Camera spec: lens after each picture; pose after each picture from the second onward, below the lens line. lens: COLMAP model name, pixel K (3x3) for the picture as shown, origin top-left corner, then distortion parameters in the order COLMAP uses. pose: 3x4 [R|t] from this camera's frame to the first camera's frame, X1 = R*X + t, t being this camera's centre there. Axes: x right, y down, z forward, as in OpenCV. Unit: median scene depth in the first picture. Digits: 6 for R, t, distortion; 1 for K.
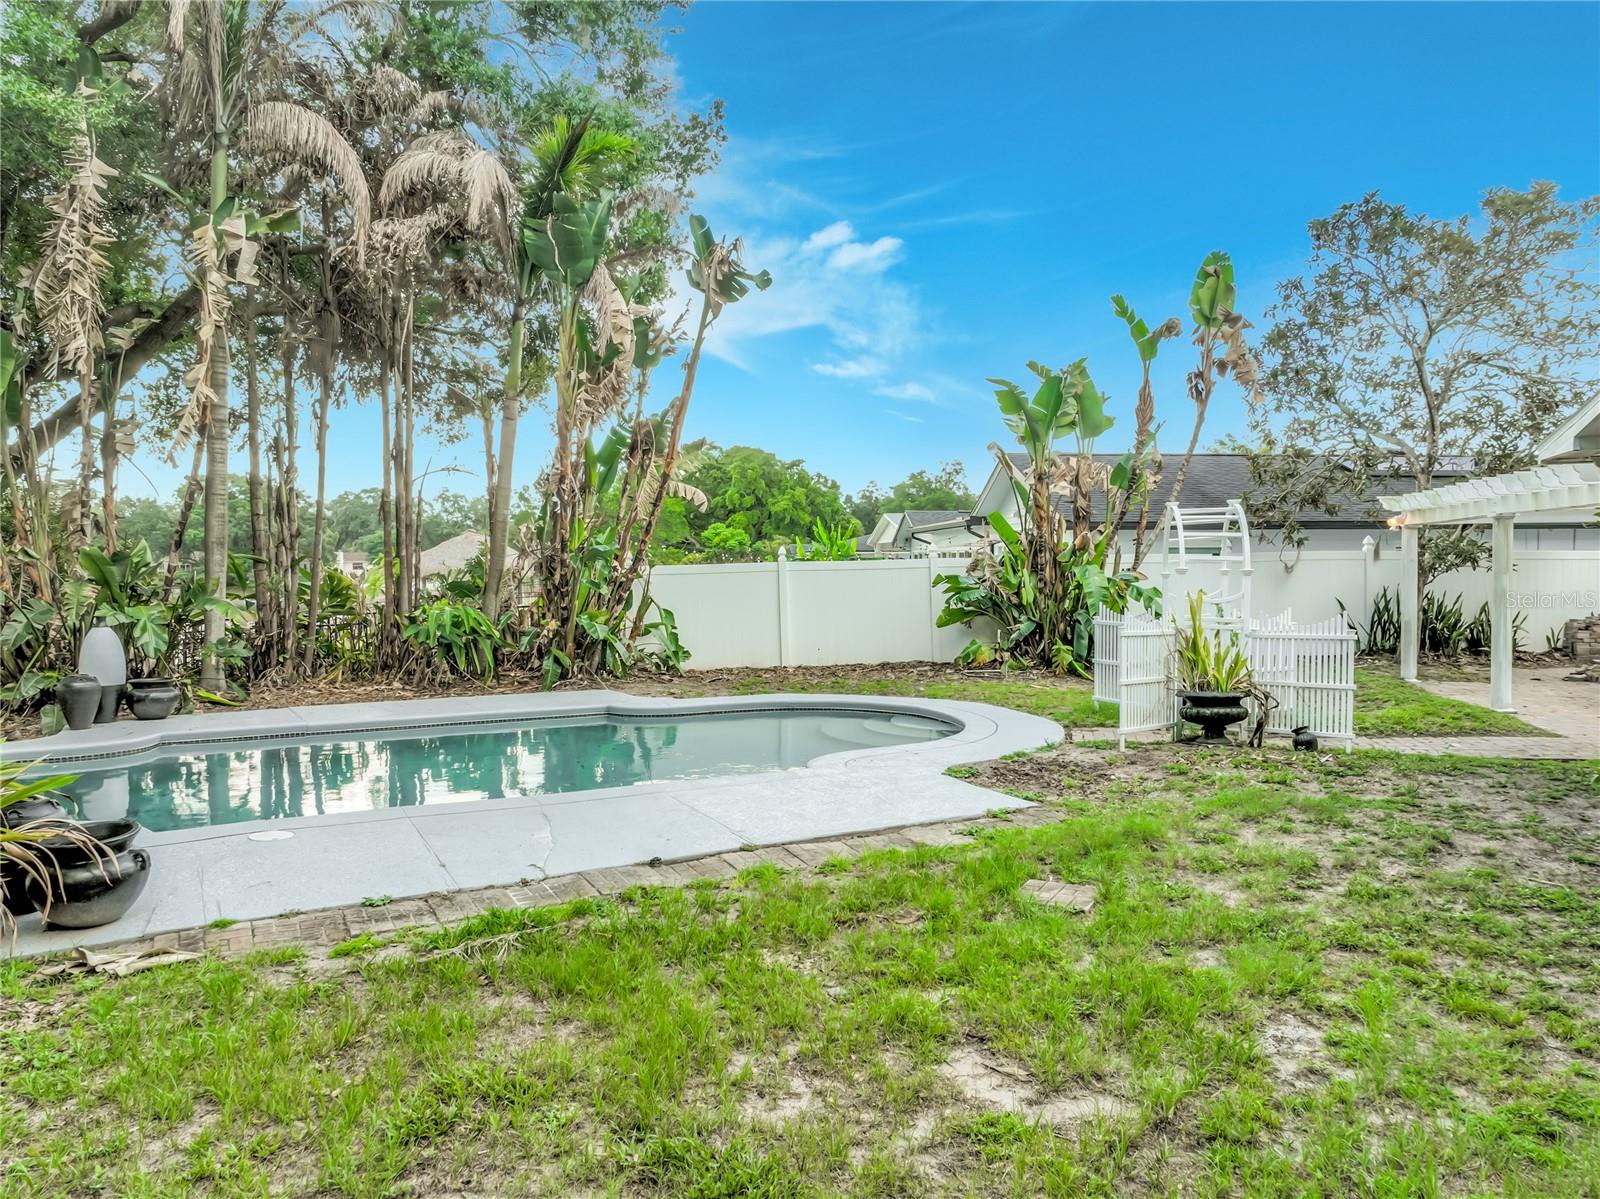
lens RADIAL K [[1157.8, 0, 808.6], [0, 1157.8, 605.1], [0, 0, 1]] dist [0.023346, -0.020884]
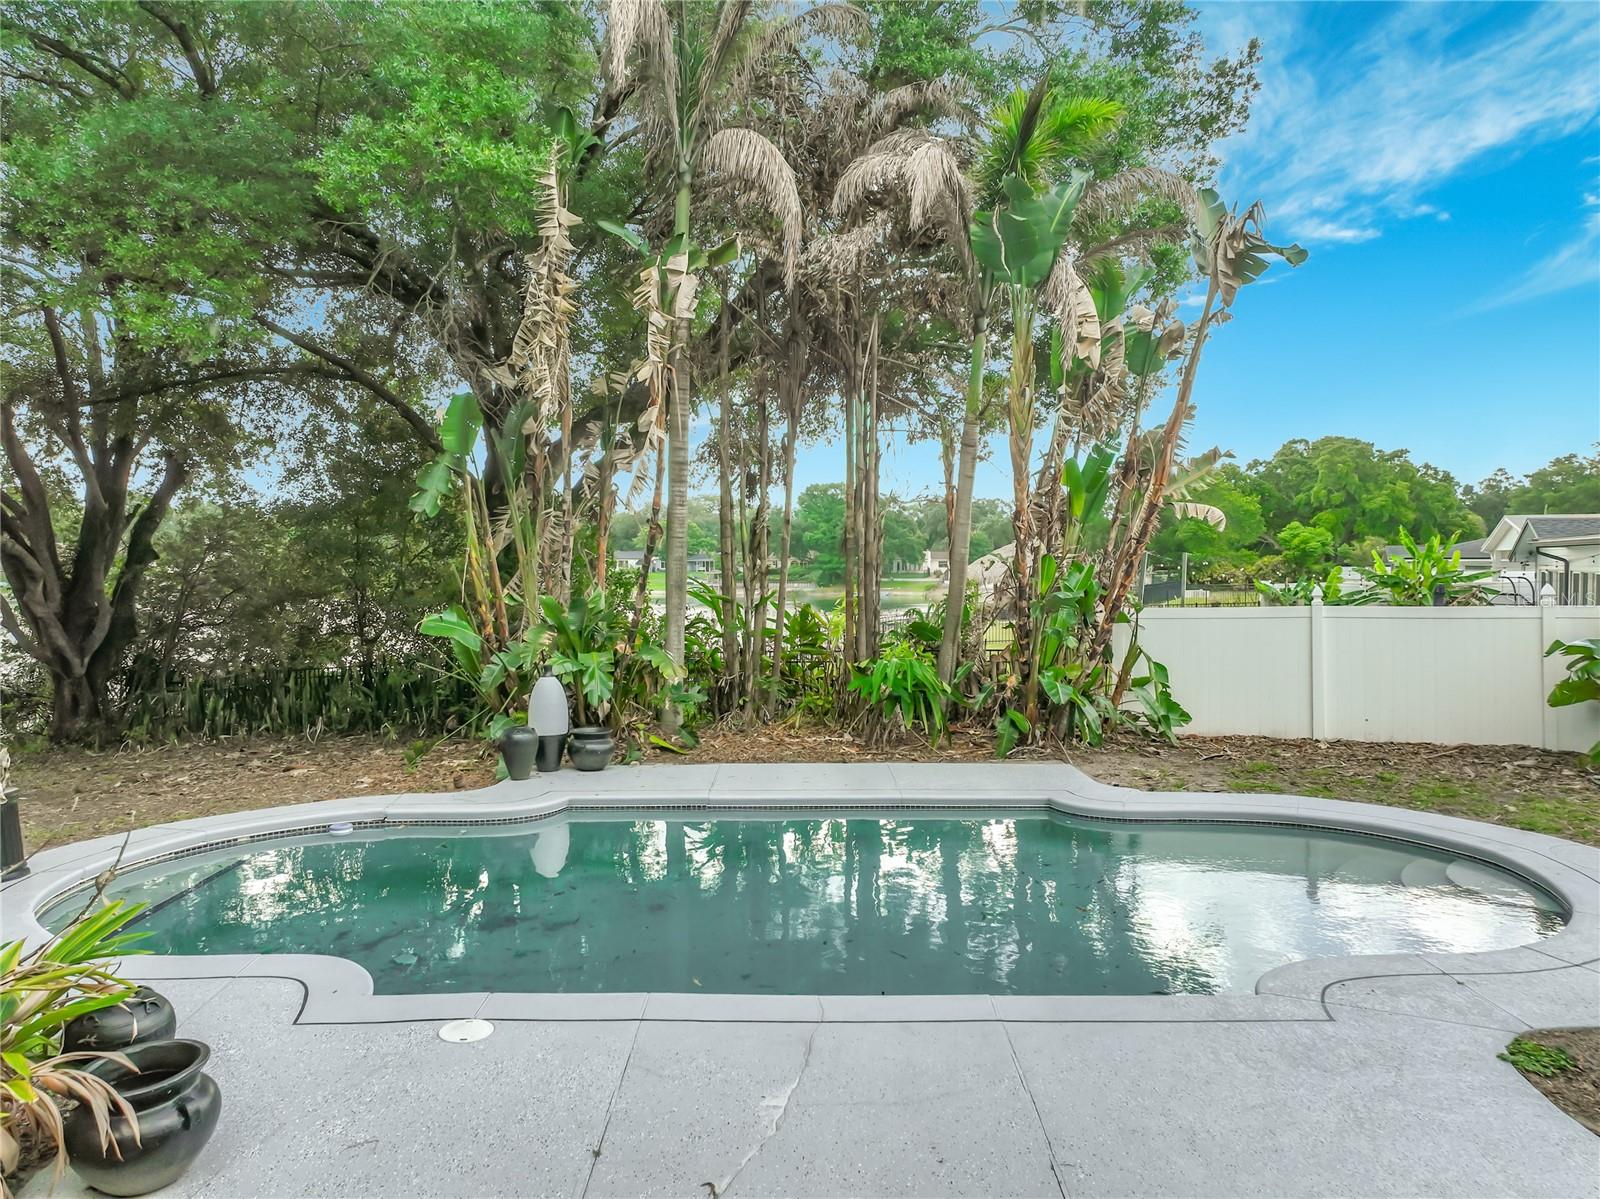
lens RADIAL K [[1157.8, 0, 805.6], [0, 1157.8, 598.3], [0, 0, 1]] dist [0.023346, -0.020884]
pose [[0.887907, 0.019193, -0.459622, 0.036632], [-0.022957, 0.999733, -0.002600, -0.037436], [0.459449, 0.012860, 0.888111, 0.156238]]
